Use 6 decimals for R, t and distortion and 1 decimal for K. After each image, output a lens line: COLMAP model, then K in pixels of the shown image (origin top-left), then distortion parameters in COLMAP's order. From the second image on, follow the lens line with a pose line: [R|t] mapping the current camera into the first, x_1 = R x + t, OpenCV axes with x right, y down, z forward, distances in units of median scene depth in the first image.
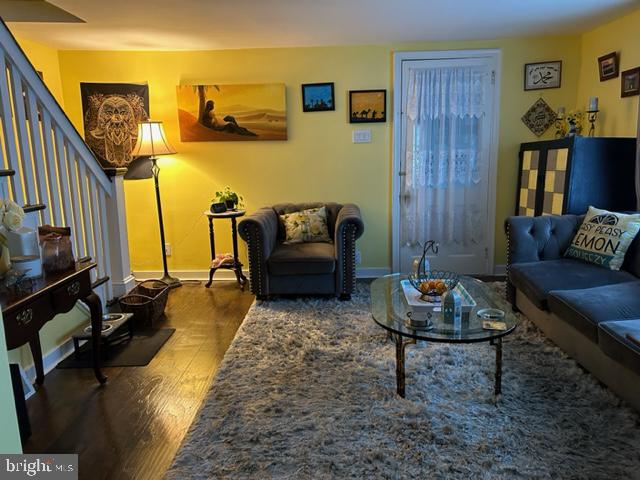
lens RADIAL K [[483.0, 0, 320.4], [0, 483.0, 245.5], [0, 0, 1]] dist [0.064766, -0.063470]
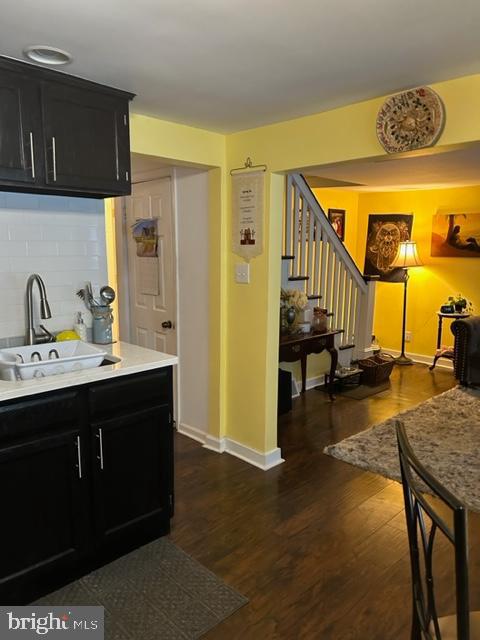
lens RADIAL K [[483.0, 0, 239.6], [0, 483.0, 321.2], [0, 0, 1]] dist [0.064766, -0.063470]
pose [[0.720303, 0.132037, -0.680977, 0.266243], [-0.157802, 0.987167, 0.024491, 0.007162], [0.675472, 0.089819, 0.731895, -0.297351]]
